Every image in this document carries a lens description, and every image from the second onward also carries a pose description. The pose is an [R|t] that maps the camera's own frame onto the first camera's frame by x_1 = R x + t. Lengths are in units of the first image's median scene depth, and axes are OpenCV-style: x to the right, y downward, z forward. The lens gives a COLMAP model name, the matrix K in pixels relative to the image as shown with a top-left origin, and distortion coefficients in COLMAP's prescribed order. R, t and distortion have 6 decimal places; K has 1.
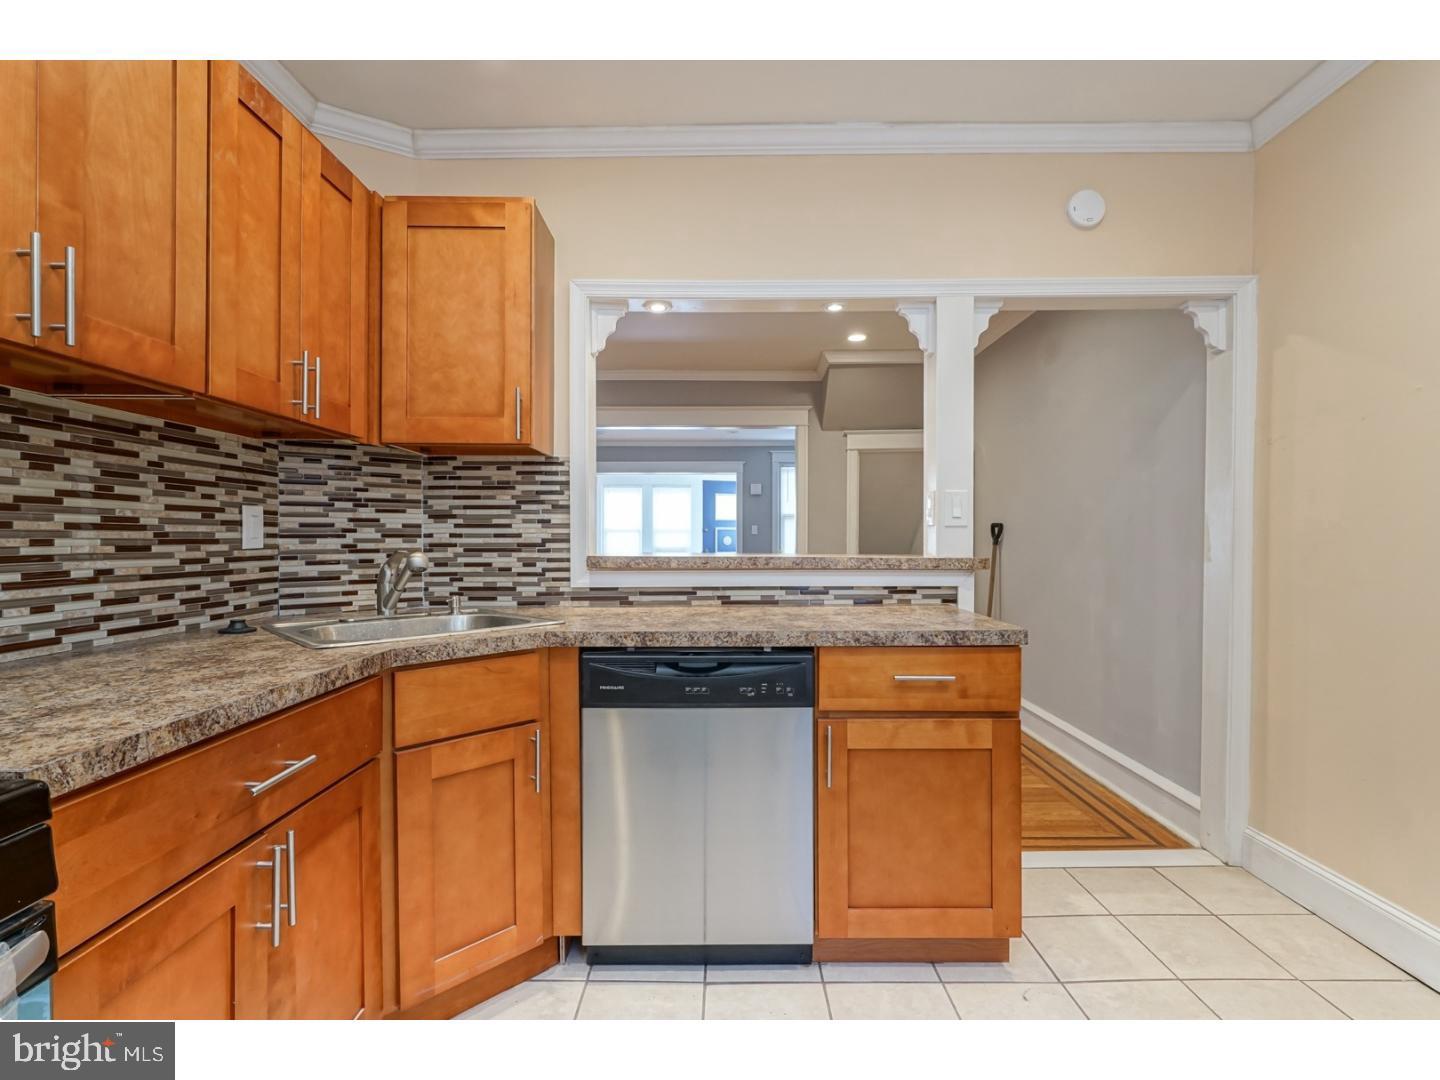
lens RADIAL K [[660.3, 0, 744.9], [0, 660.3, 547.3], [0, 0, 1]] dist [-0.005570, 0.002432]
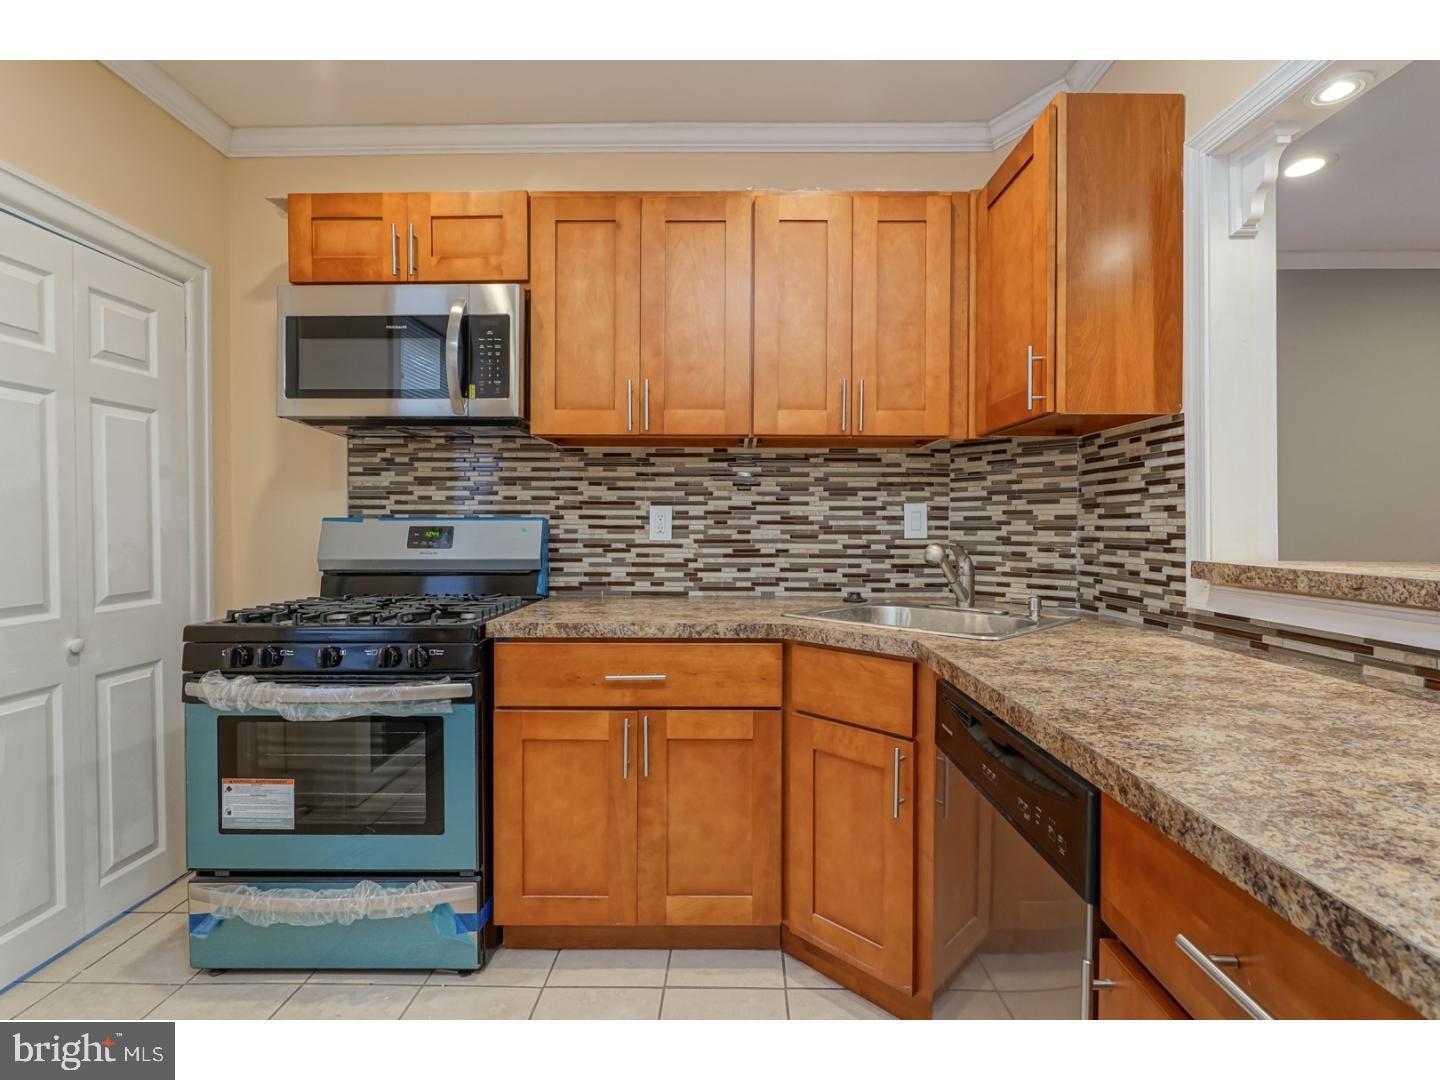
lens RADIAL K [[660.3, 0, 710.8], [0, 660.3, 534.3], [0, 0, 1]] dist [-0.005570, 0.002432]
pose [[-0.001024, 0.012598, -0.999920, 0.516786], [-0.017439, 0.999768, 0.012614, -0.015921], [0.999847, 0.017451, -0.000804, 0.672703]]
